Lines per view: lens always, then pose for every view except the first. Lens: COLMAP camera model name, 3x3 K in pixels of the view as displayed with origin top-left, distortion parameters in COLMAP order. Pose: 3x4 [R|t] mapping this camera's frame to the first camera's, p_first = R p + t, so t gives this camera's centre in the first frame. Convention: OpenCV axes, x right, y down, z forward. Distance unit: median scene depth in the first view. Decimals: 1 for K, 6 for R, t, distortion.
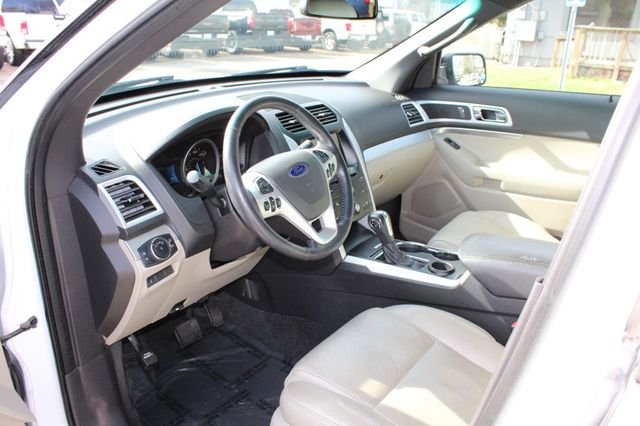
lens RADIAL K [[534.8, 0, 320.1], [0, 534.8, 213.8], [0, 0, 1]] dist [-0.149812, 0.118537]
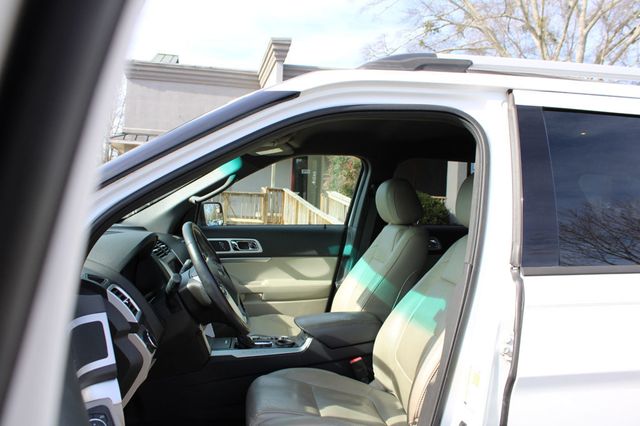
lens RADIAL K [[534.8, 0, 319.1], [0, 534.8, 212.6], [0, 0, 1]] dist [-0.149812, 0.118537]
pose [[0.744352, -0.002968, 0.667780, -0.445855], [0.204822, 0.952806, -0.224074, 0.074269], [-0.635600, 0.303566, 0.709831, -0.103957]]
